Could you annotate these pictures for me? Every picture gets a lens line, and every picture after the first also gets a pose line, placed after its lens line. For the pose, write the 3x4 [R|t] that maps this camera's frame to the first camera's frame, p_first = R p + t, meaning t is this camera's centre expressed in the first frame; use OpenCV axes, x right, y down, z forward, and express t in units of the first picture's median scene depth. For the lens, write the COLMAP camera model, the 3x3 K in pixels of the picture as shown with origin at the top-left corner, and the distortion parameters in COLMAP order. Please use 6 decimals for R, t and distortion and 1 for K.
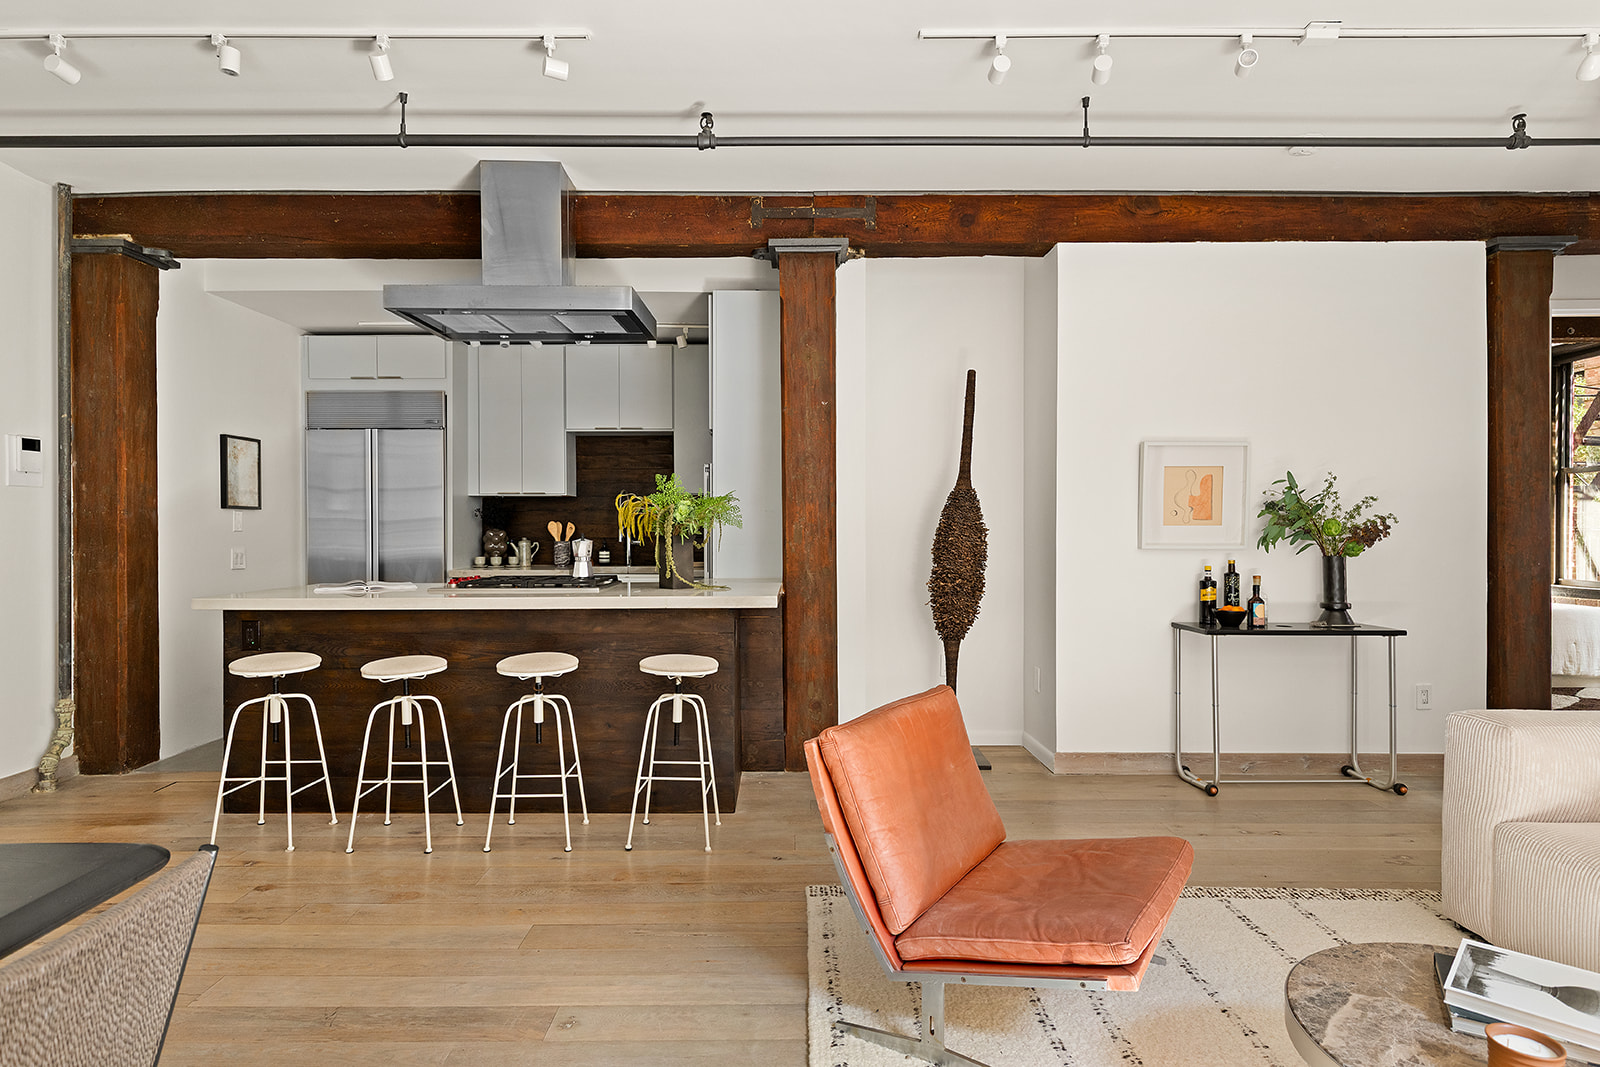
lens RADIAL K [[861.8, 0, 800.0], [0, 861.8, 533.5], [0, 0, 1]] dist [0.001884, 0.000389]
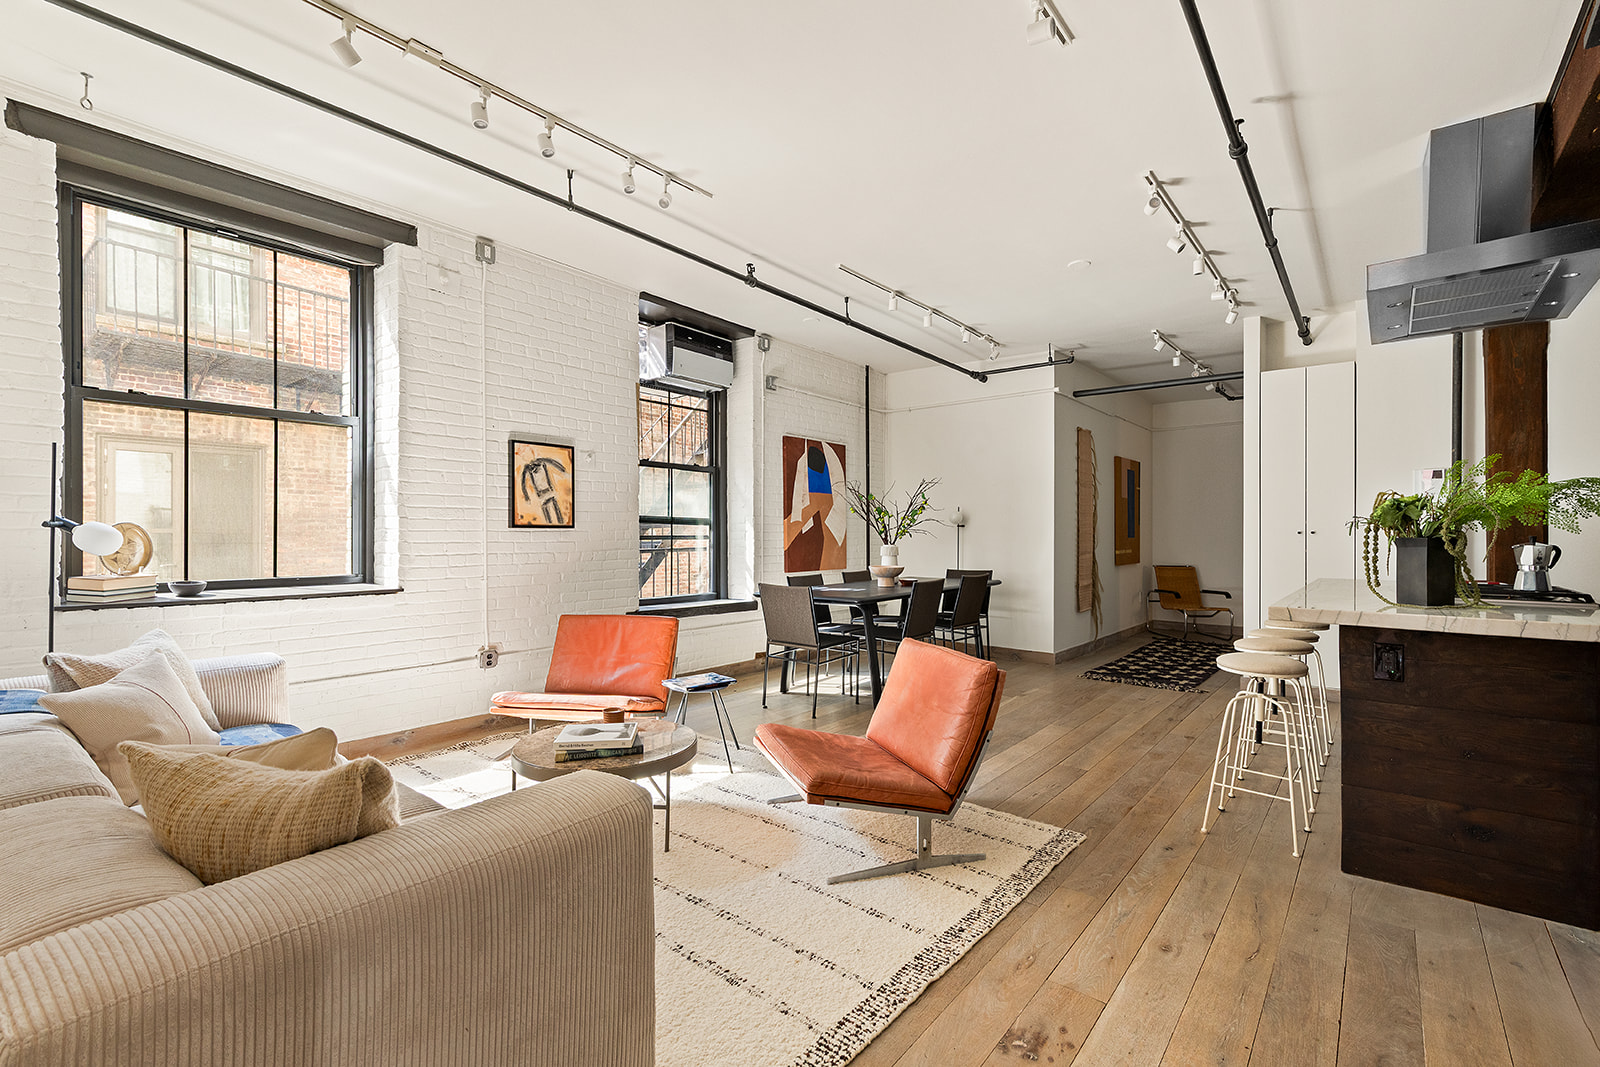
lens RADIAL K [[726.1, 0, 795.1], [0, 726.1, 529.6], [0, 0, 1]] dist [0.001045, 0.001164]
pose [[-0.639917, -0.004123, -0.768433, 1.034545], [-0.002191, 0.999991, -0.003540, -0.002228], [0.768441, -0.000582, -0.639920, 1.345925]]
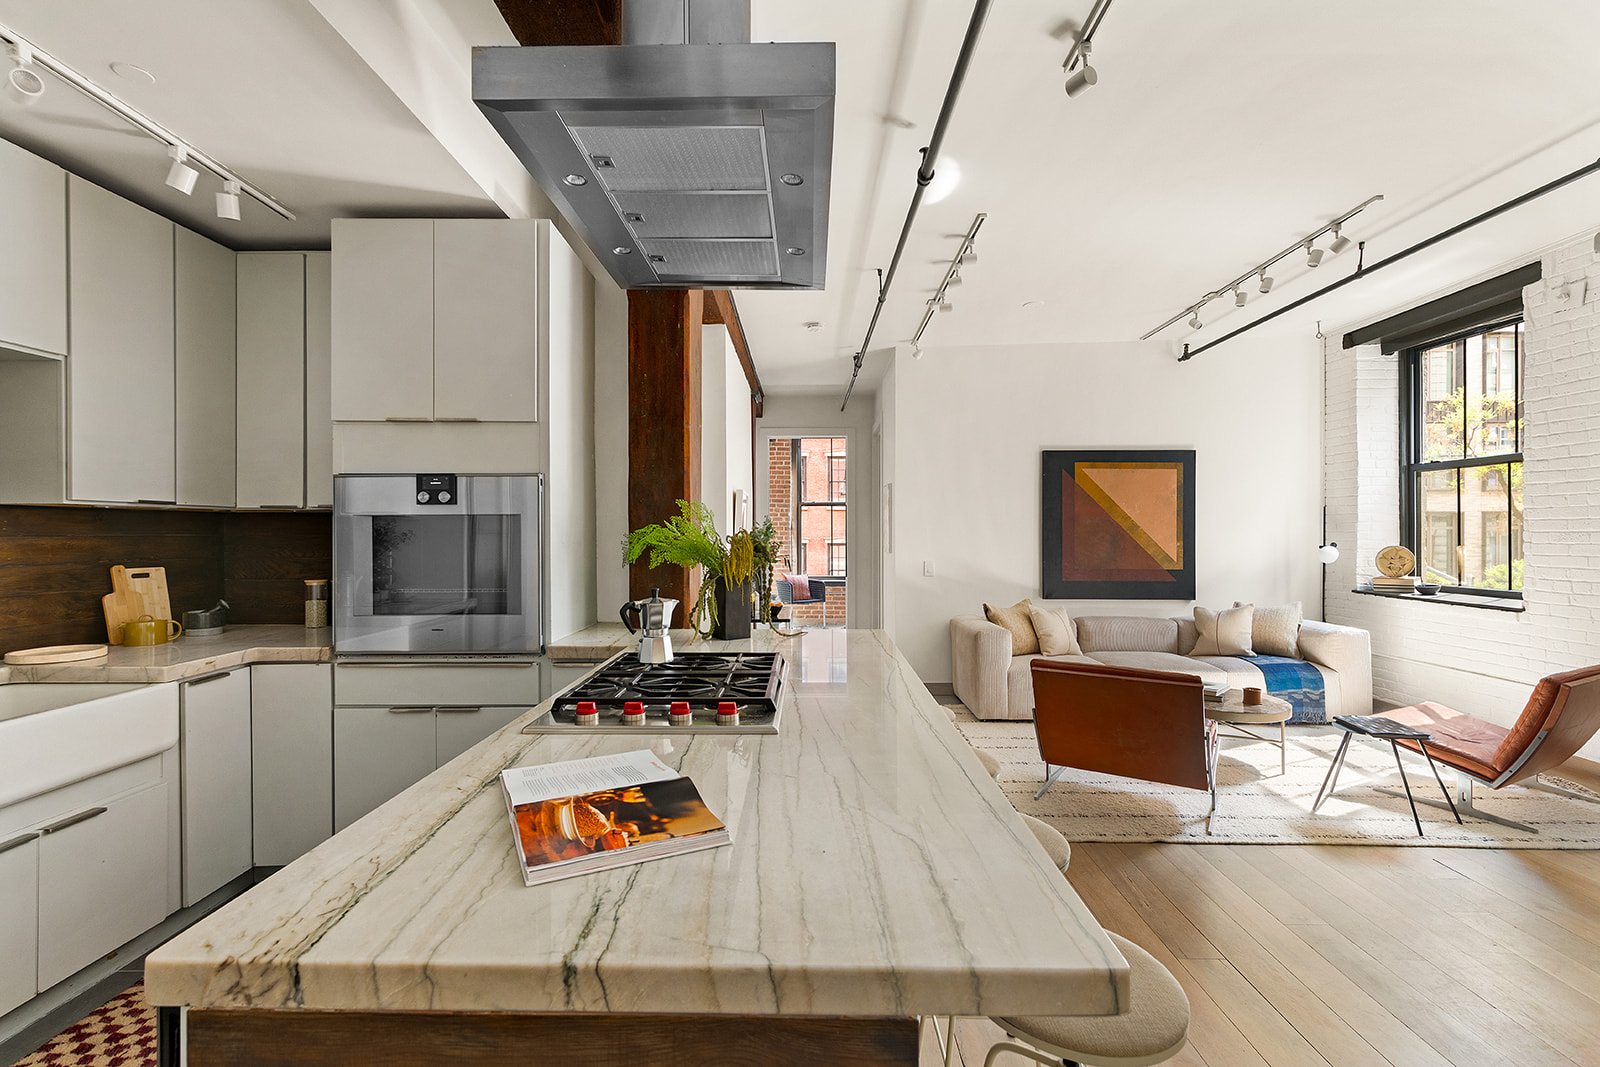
lens RADIAL K [[731.5, 0, 800.0], [0, 731.5, 533.5], [0, 0, 1]] dist [0.003572, -0.000011]
pose [[0.024209, 0.000411, 0.999707, -1.106843], [0.005900, 0.999982, -0.000554, -0.054696], [-0.999690, 0.005911, 0.024206, 1.322985]]
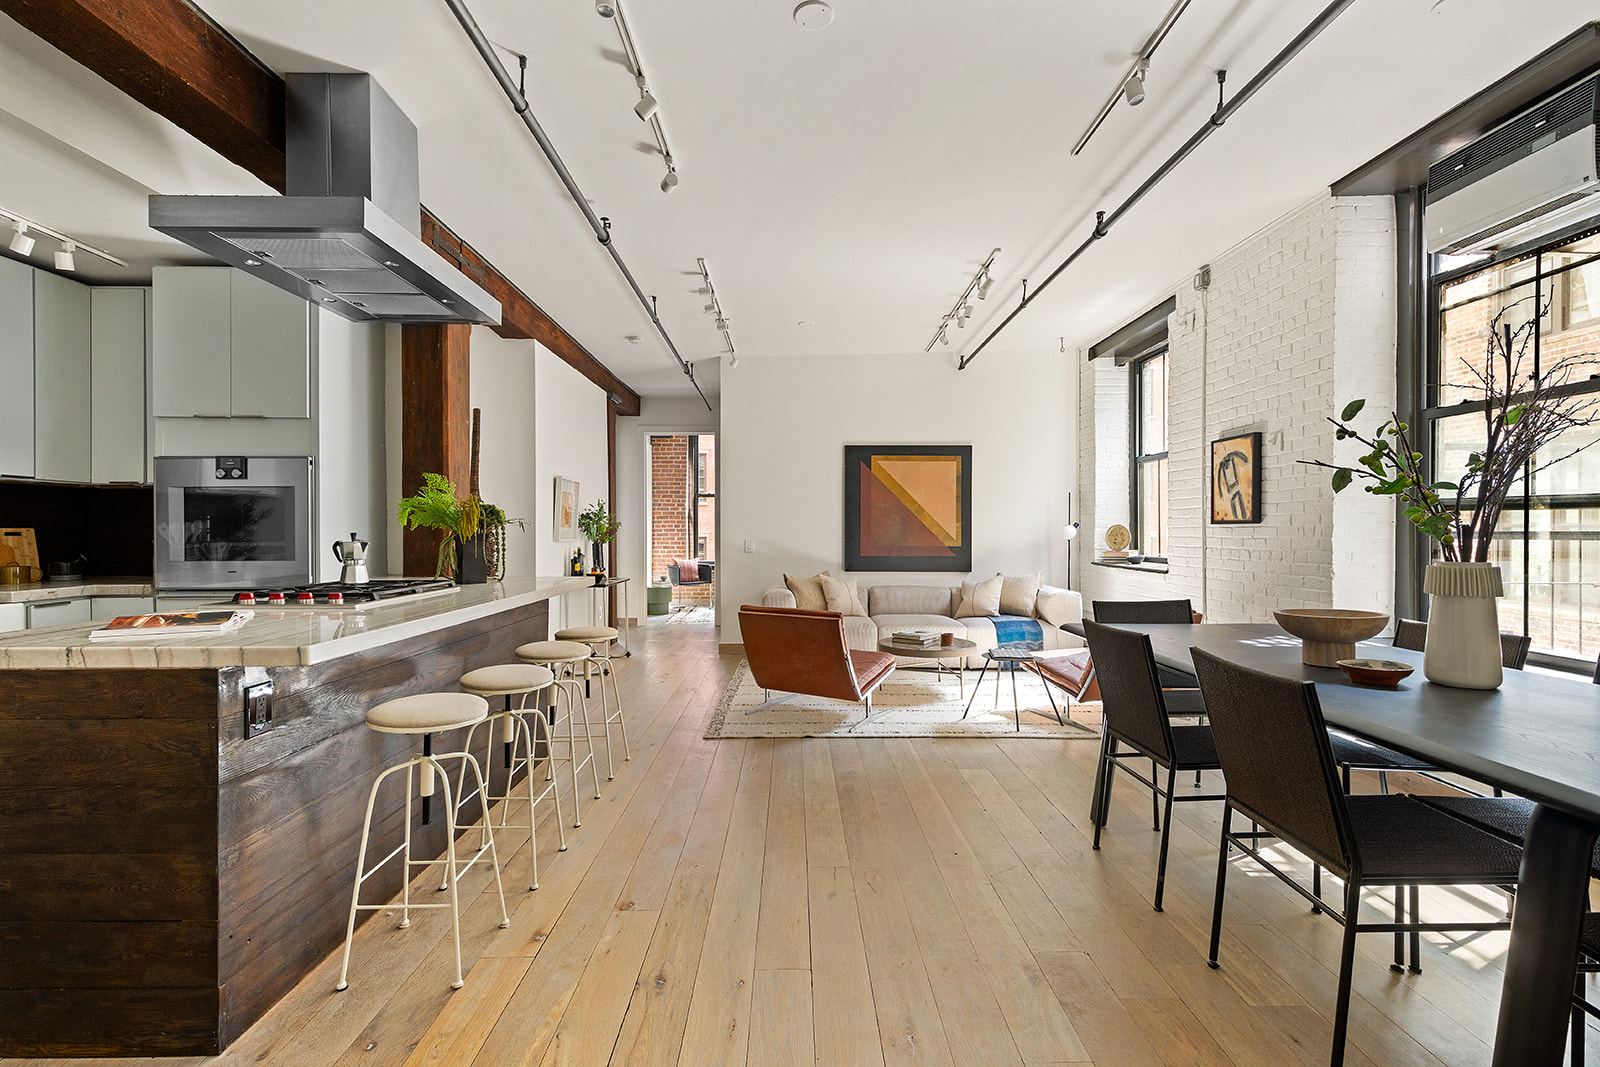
lens RADIAL K [[726.1, 0, 795.1], [0, 726.1, 529.6], [0, 0, 1]] dist [0.001045, 0.001164]
pose [[0.002049, 0.001858, 0.999996, -1.442051], [0.004803, 0.999987, -0.001867, 0.000697], [-0.999986, 0.004806, 0.002040, 0.823689]]
